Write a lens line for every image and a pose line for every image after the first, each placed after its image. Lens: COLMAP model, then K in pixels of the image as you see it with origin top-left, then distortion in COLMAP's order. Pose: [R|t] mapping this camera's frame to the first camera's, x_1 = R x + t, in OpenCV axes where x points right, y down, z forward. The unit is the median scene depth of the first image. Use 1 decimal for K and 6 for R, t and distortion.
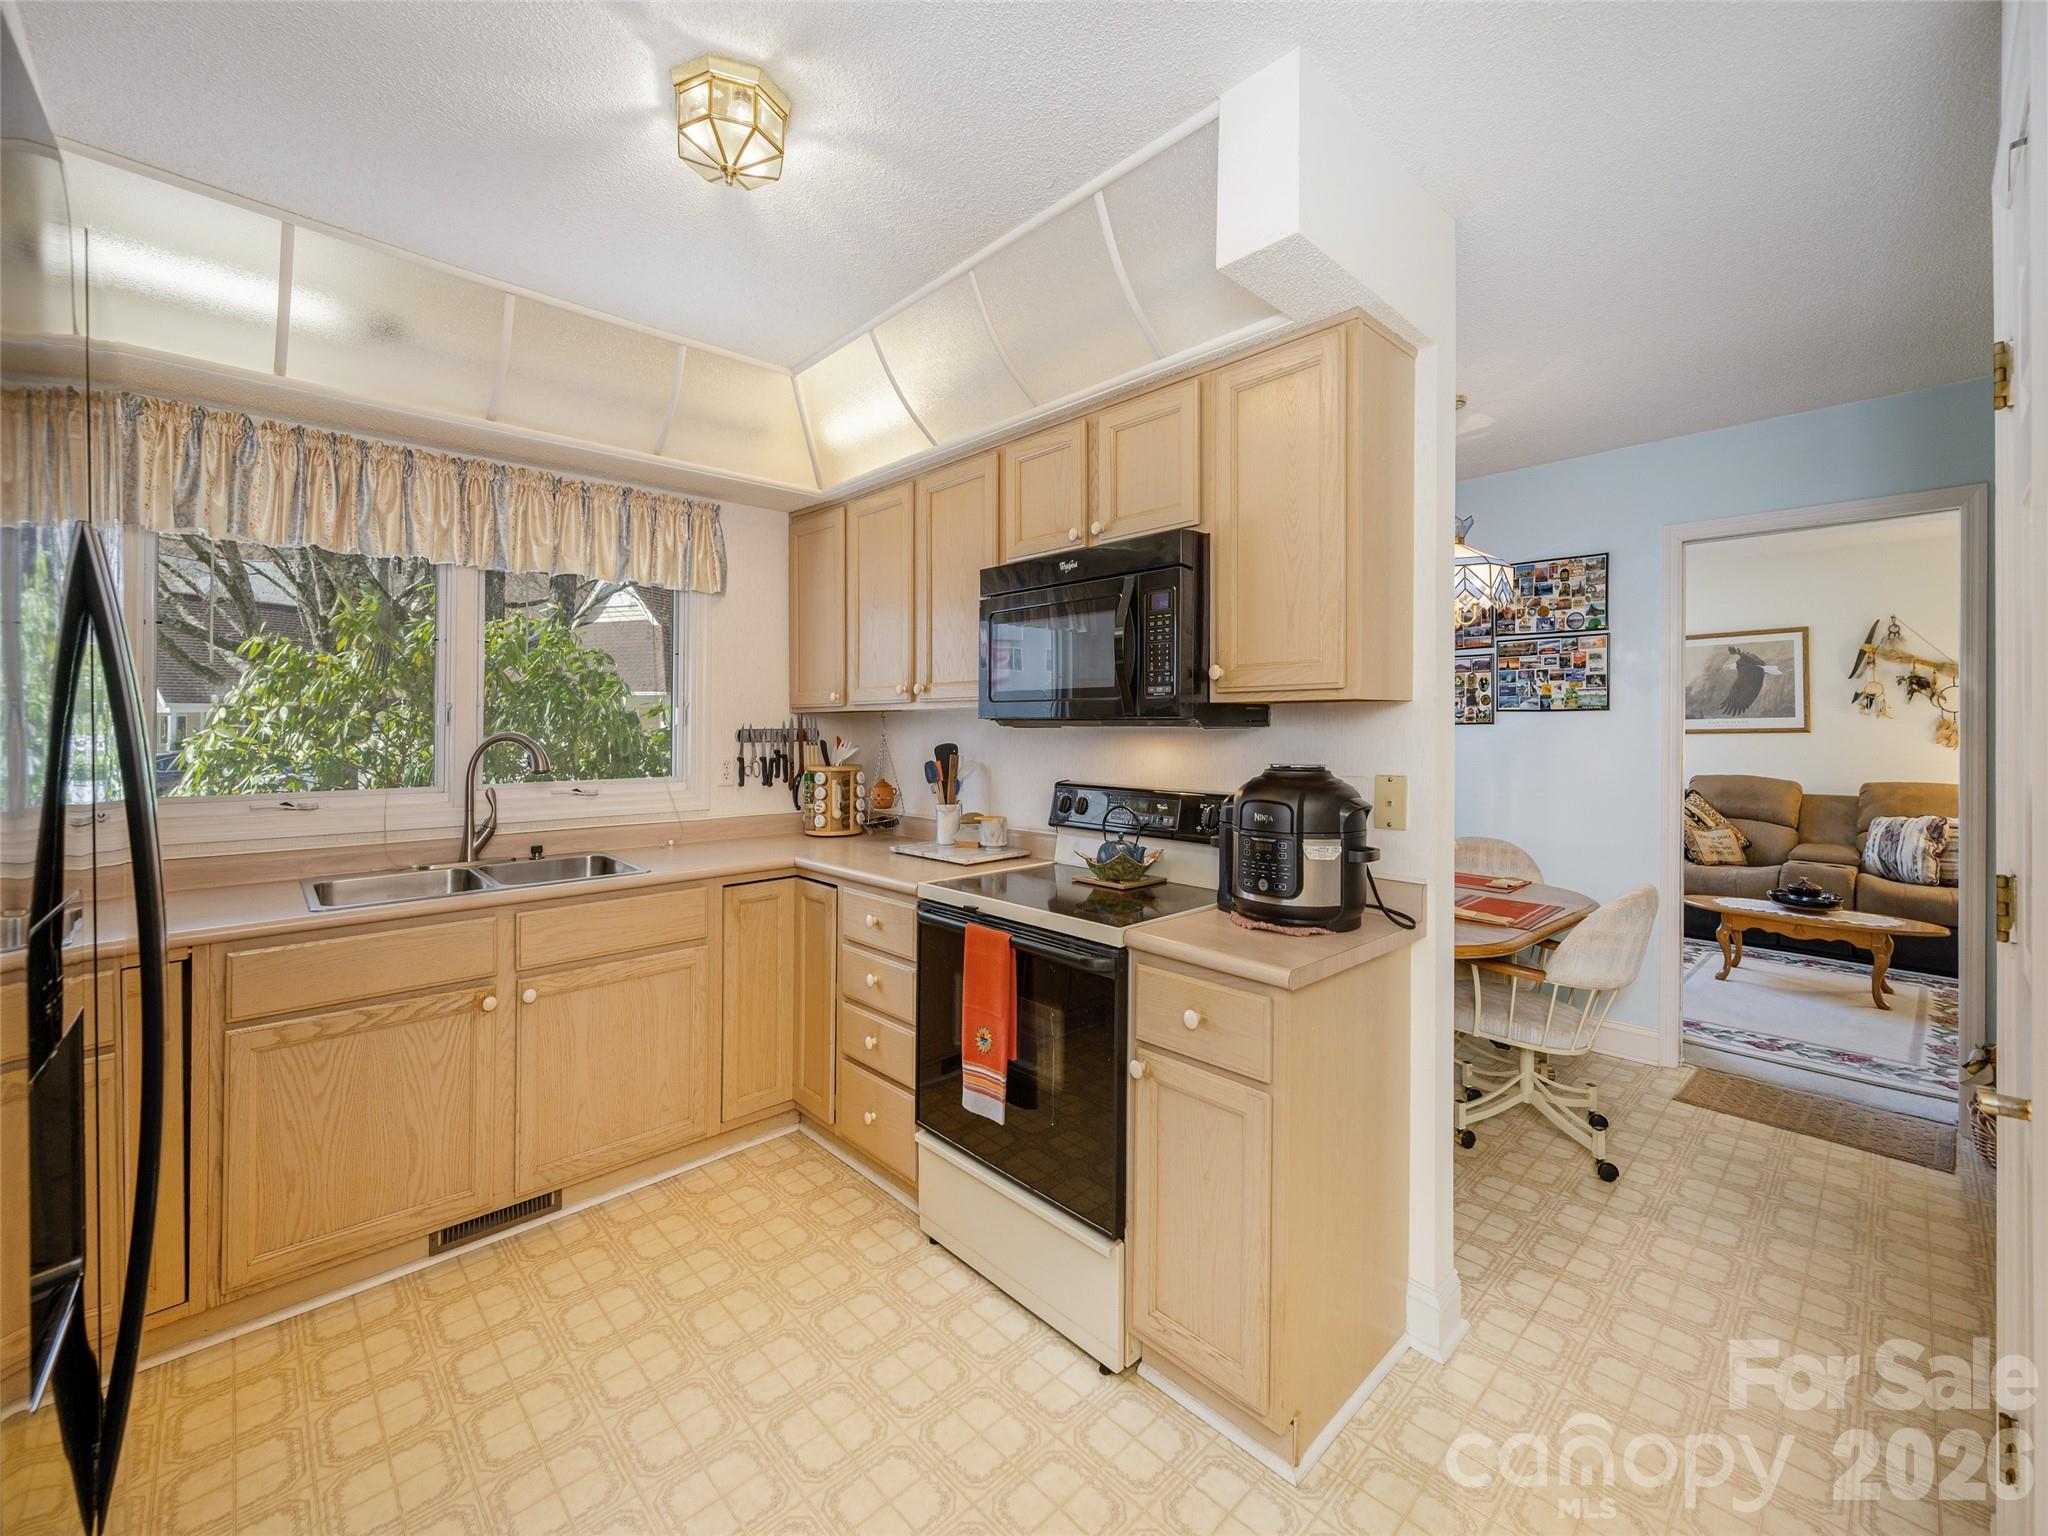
lens RADIAL K [[839.5, 0, 1021.1], [0, 839.5, 724.6], [0, 0, 1]] dist [-0.000873, 0.000044]
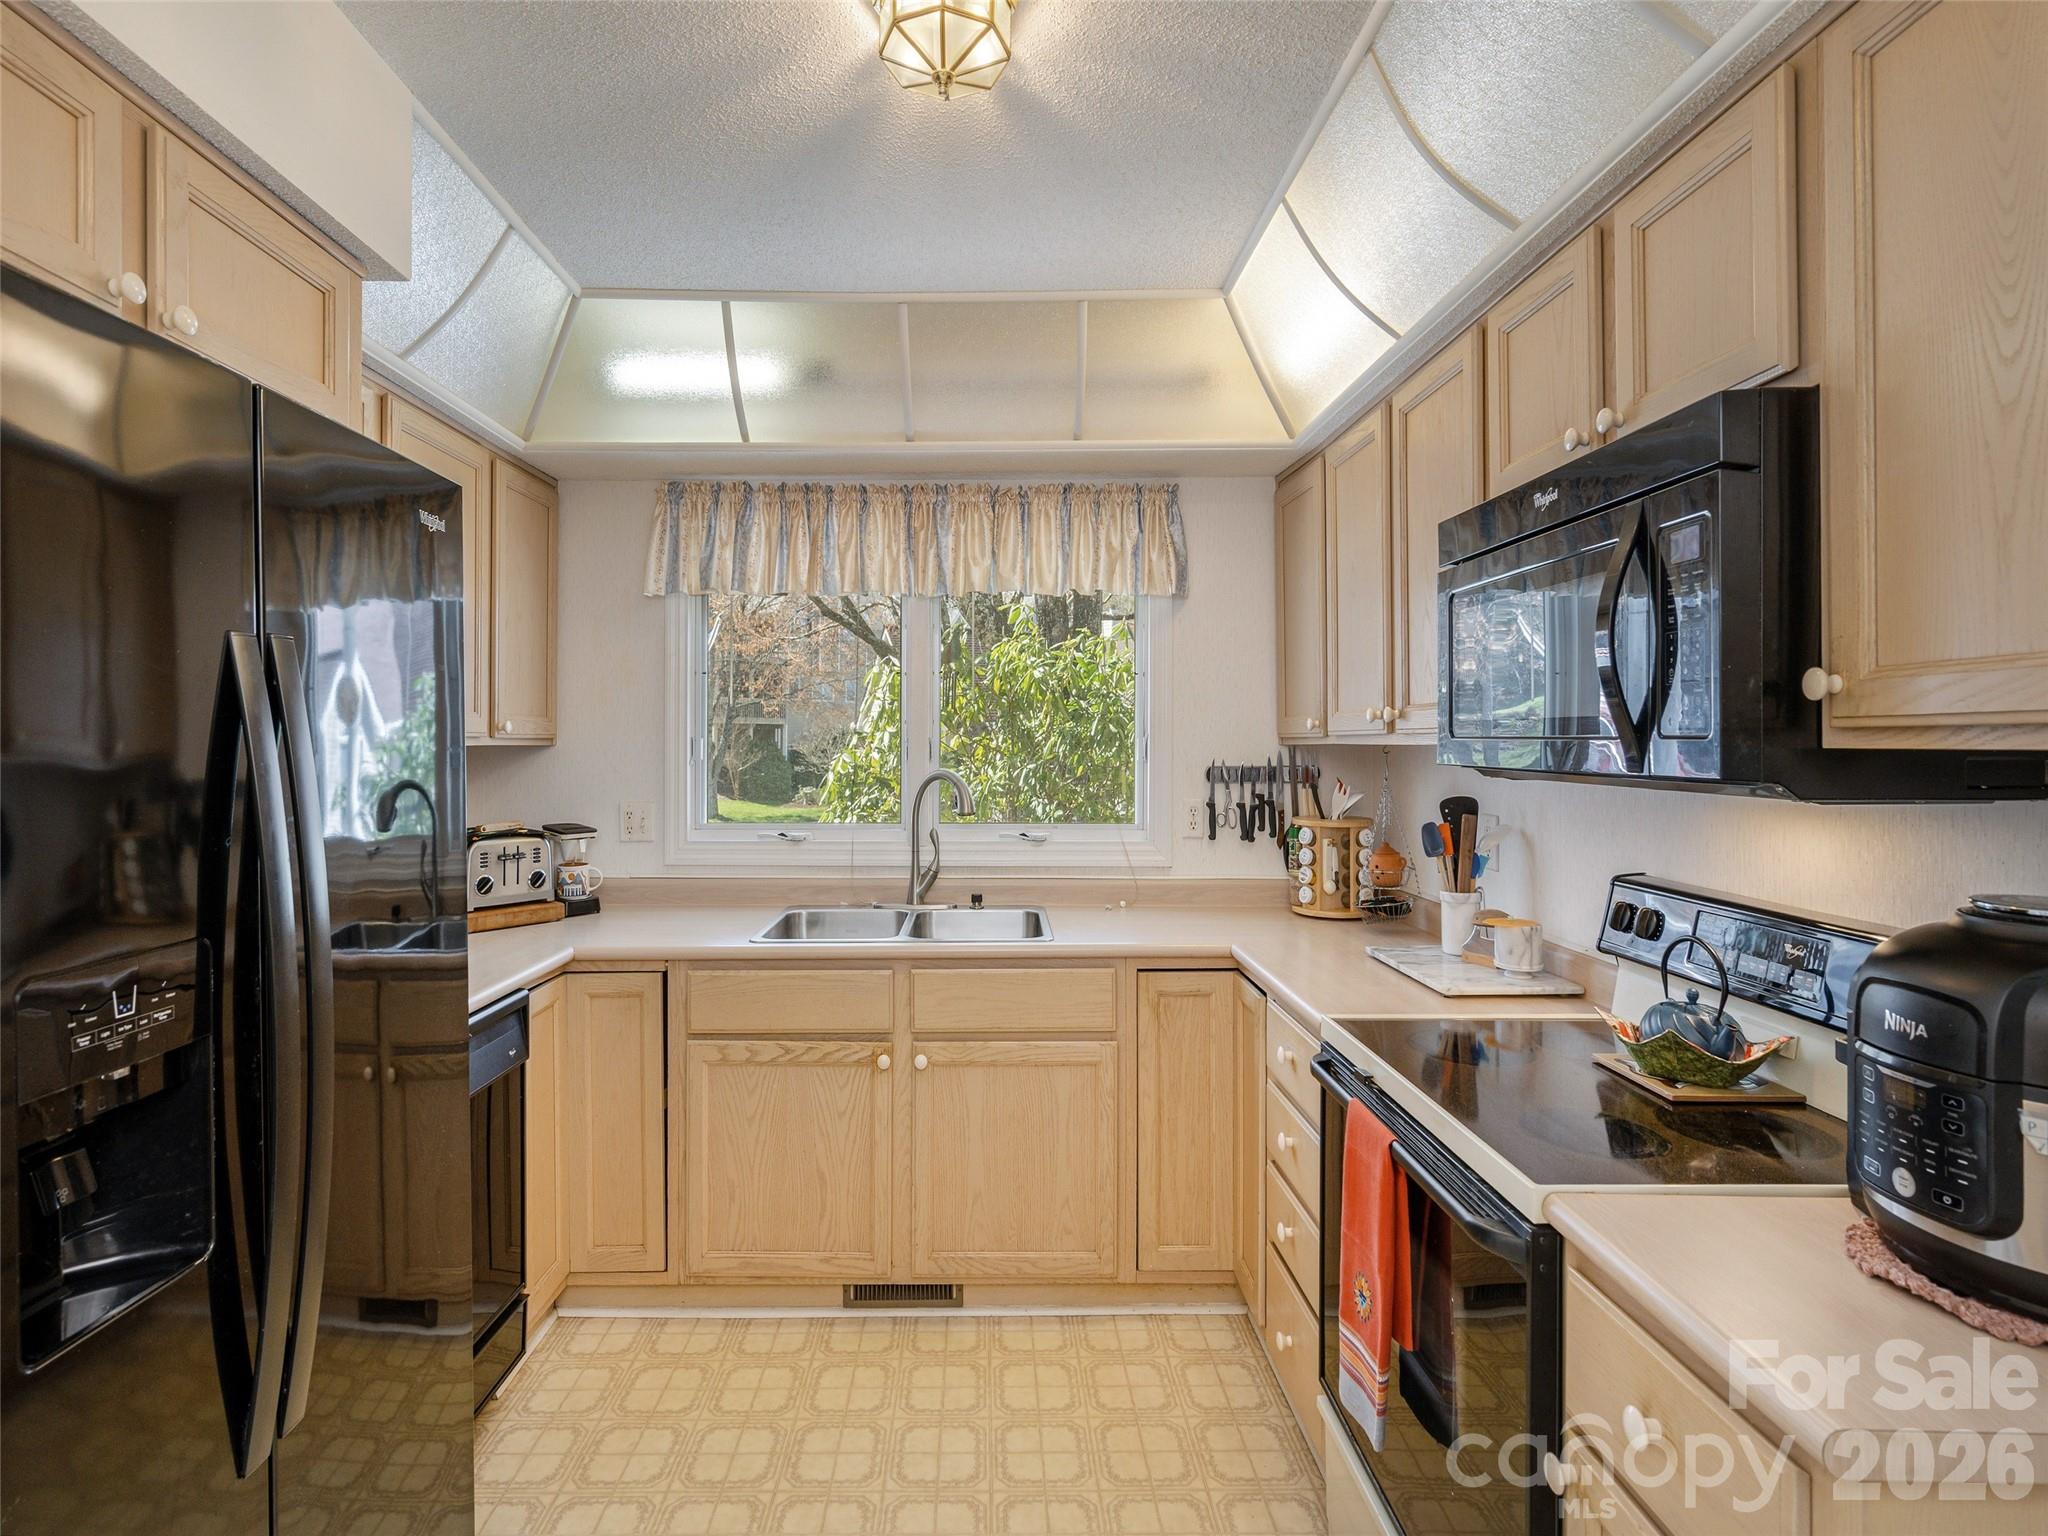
lens RADIAL K [[1032.0, 0, 979.3], [0, 1032.0, 735.5], [0, 0, 1]] dist [-0.001260, 0.000096]
pose [[0.727681, -0.005570, -0.685893, 0.207302], [0.003563, 0.999984, -0.004340, -0.024489], [0.685907, 0.000715, 0.727689, 0.197812]]
